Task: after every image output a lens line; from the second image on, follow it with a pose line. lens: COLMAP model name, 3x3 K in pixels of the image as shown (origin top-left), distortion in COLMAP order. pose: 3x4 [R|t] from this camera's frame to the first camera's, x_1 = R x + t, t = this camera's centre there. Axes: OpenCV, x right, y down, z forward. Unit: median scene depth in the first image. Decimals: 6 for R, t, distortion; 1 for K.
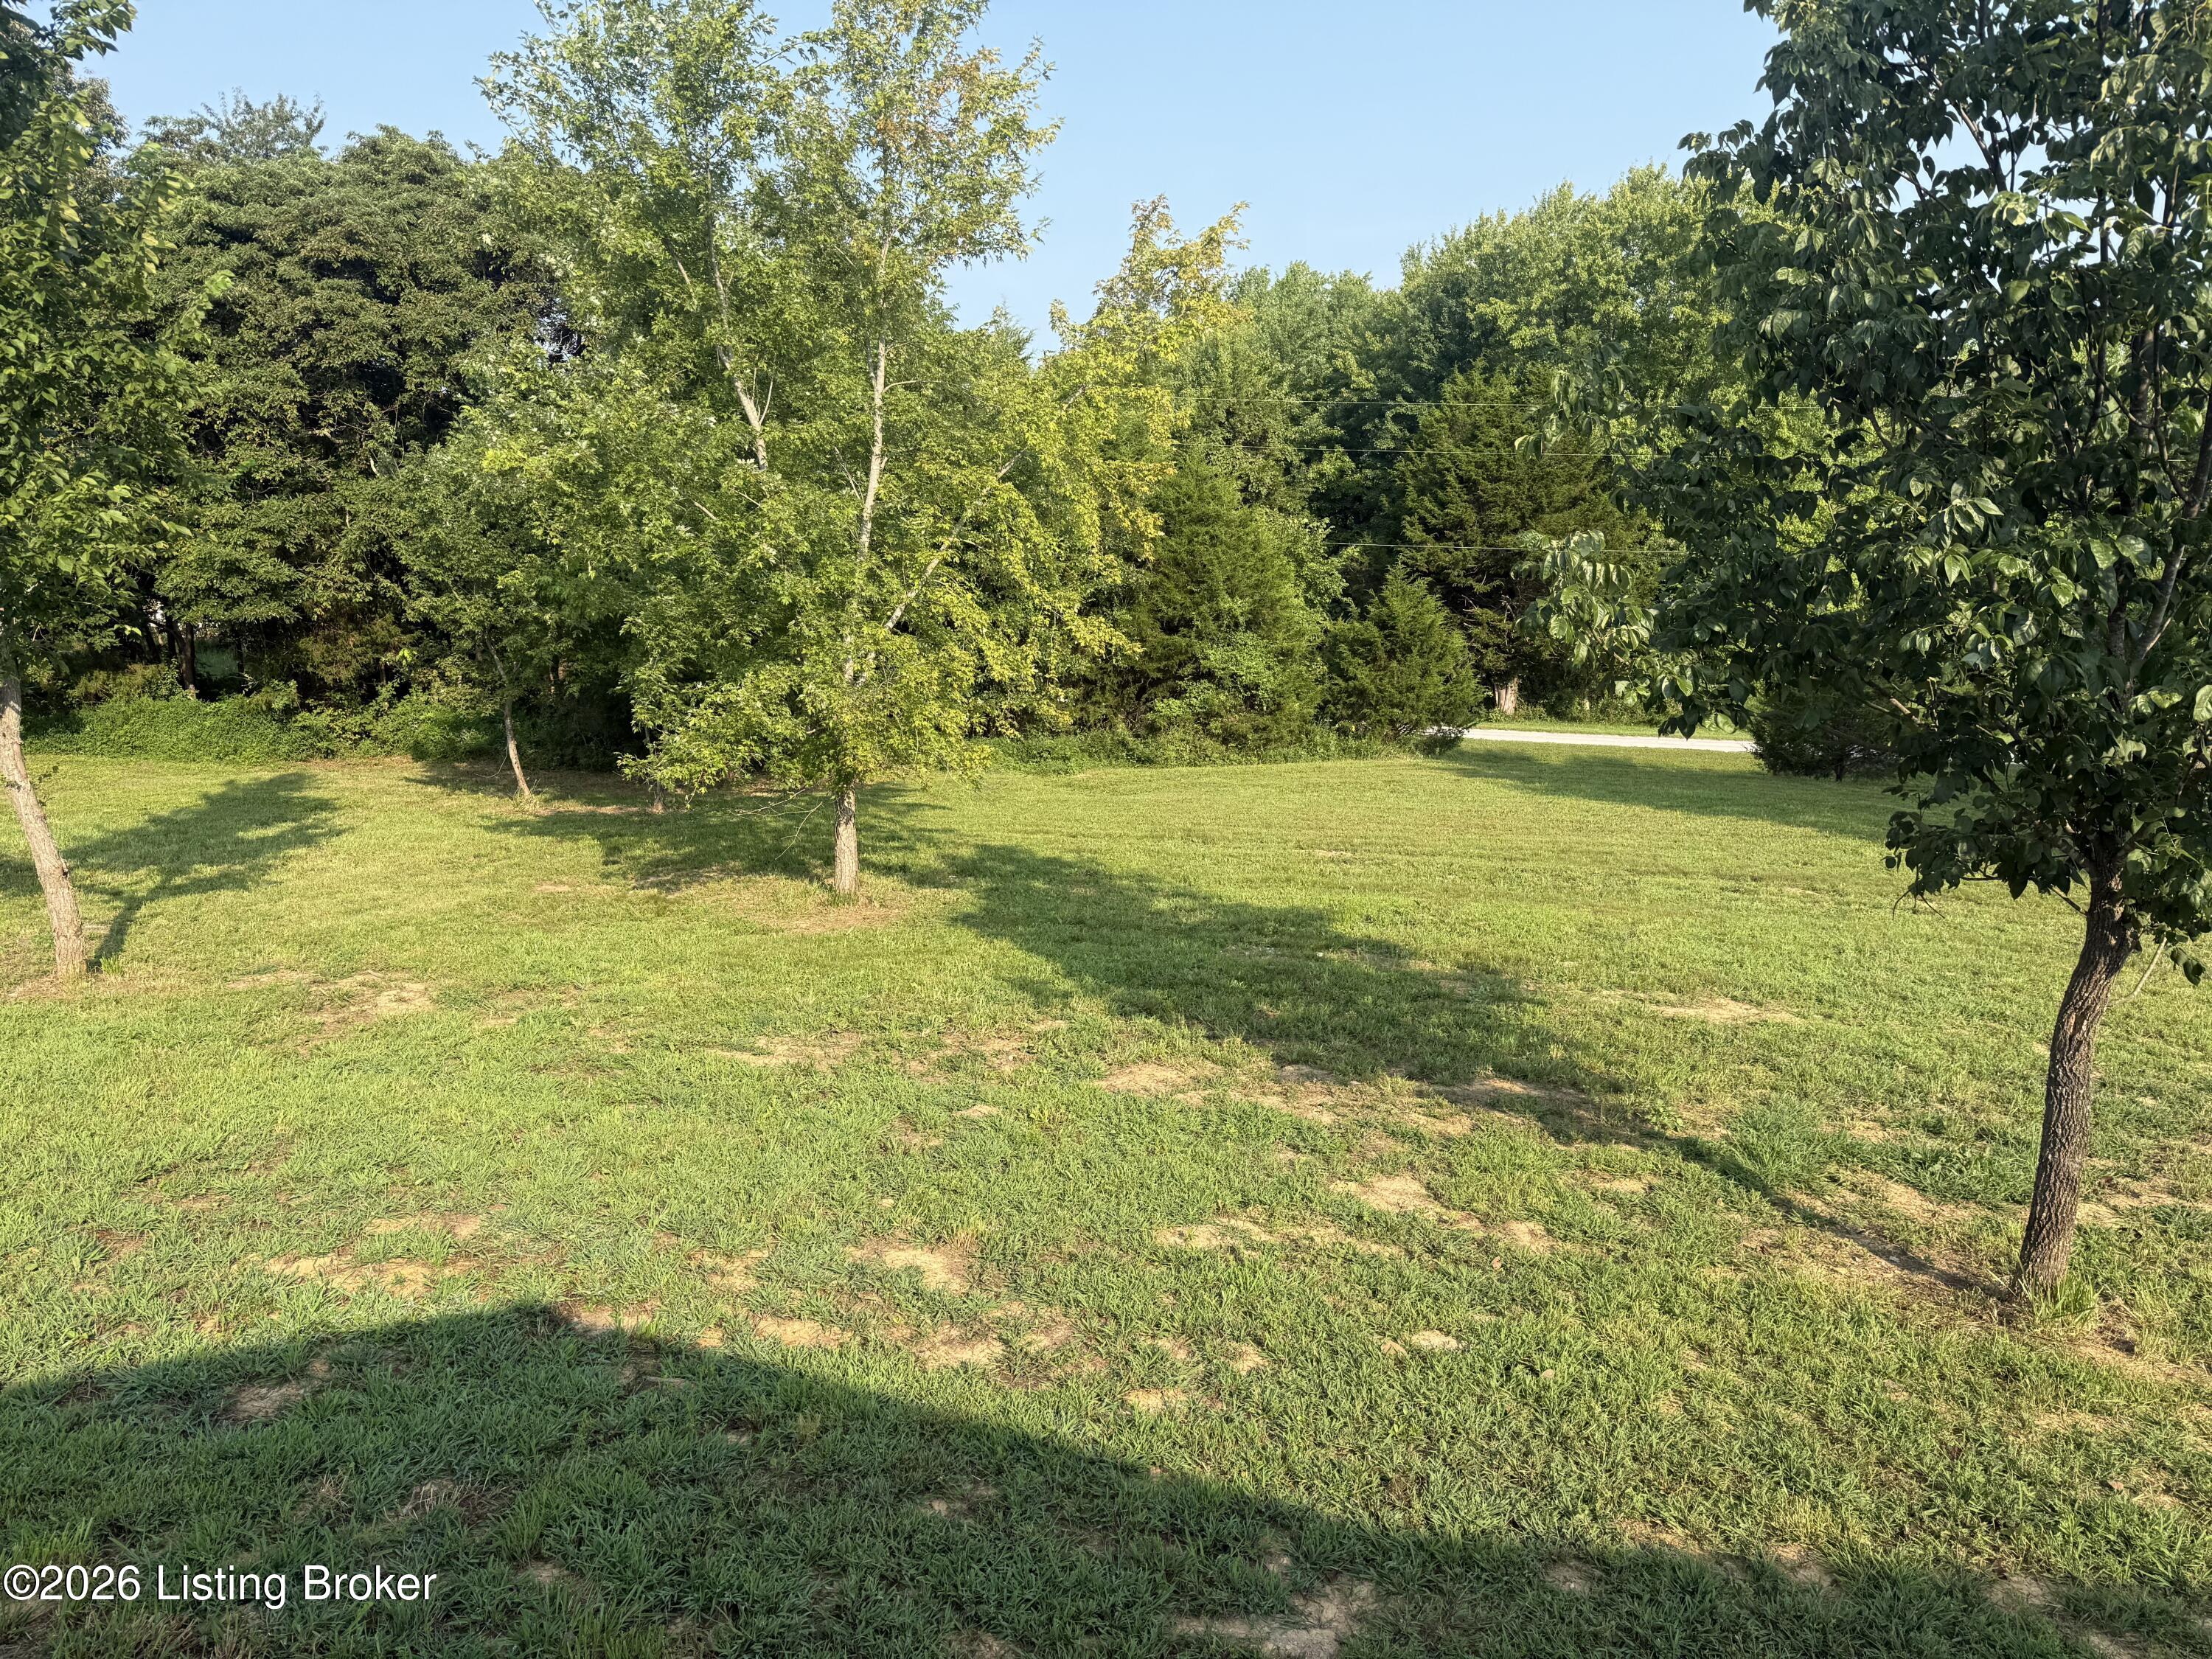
lens RADIAL K [[1564.9, 0, 1076.5], [0, 1564.9, 860.2], [0, 0, 1]] dist [-0.016069, -0.000307]
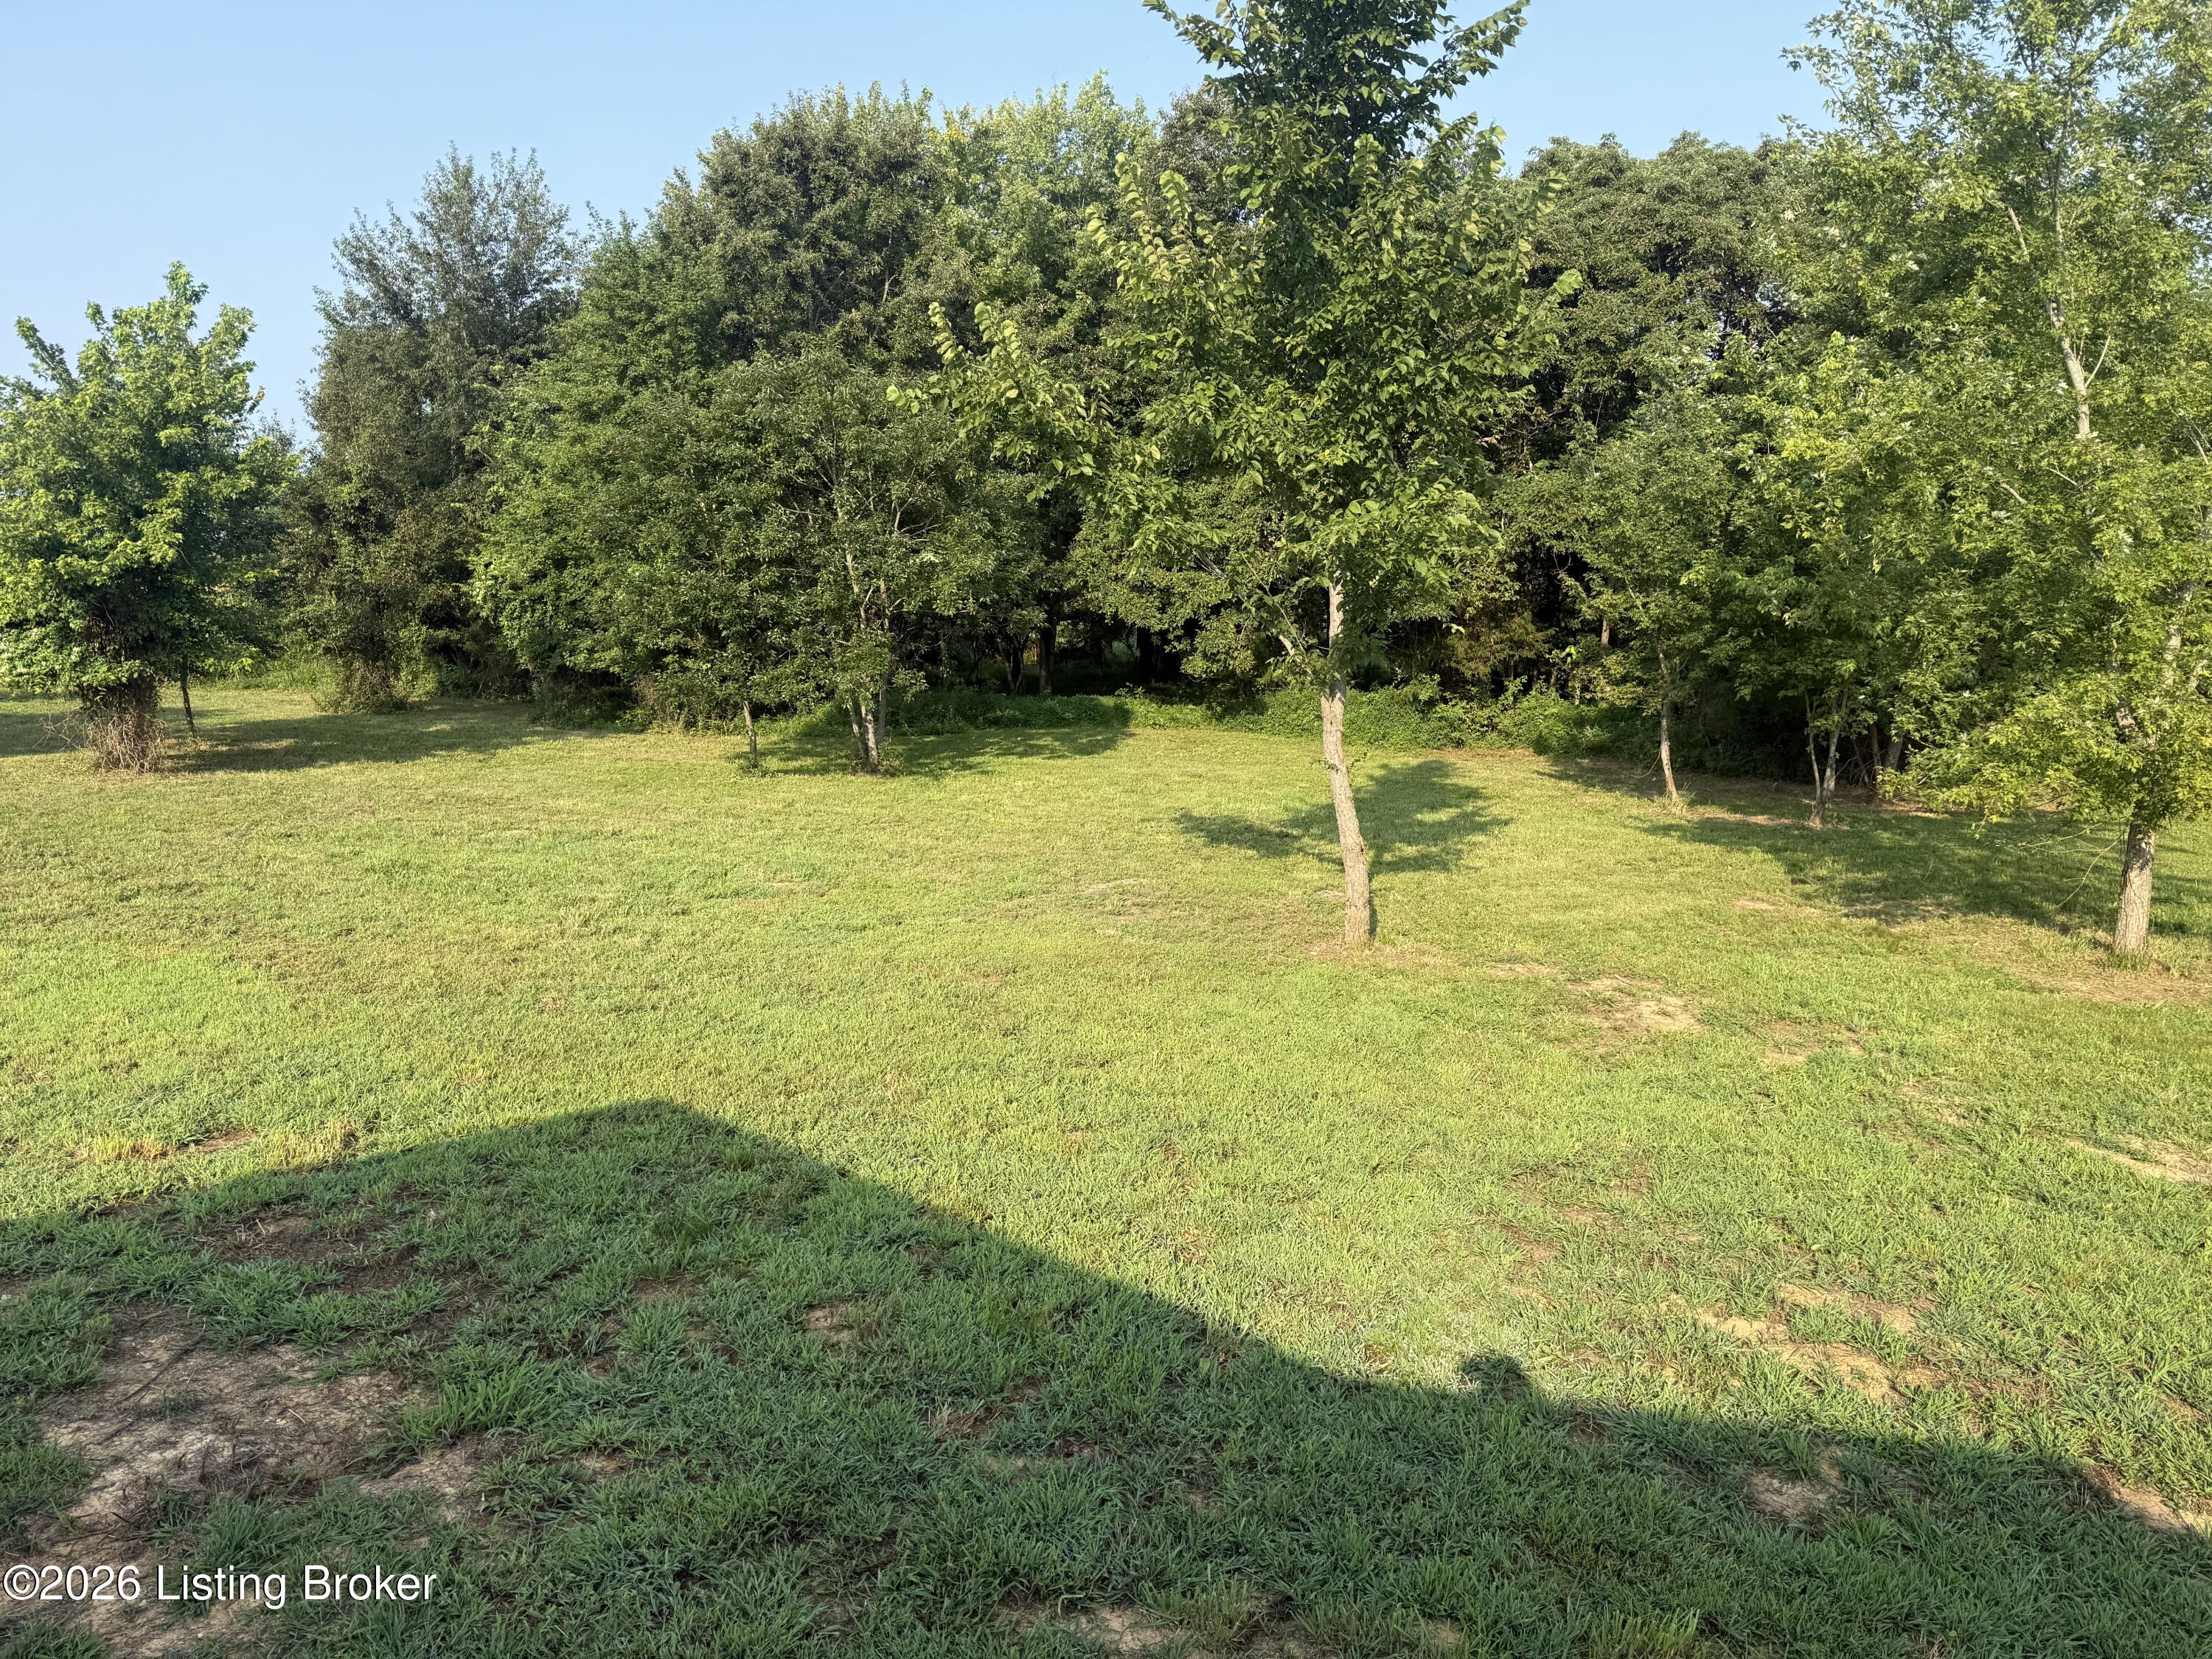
lens RADIAL K [[1560.1, 0, 1074.7], [0, 1560.1, 890.1], [0, 0, 1]] dist [0.044293, -0.099164]
pose [[0.771620, 0.109032, -0.626669, -0.117300], [-0.097047, 0.993845, 0.053421, -0.002904], [0.628637, 0.019595, 0.777452, 0.014167]]
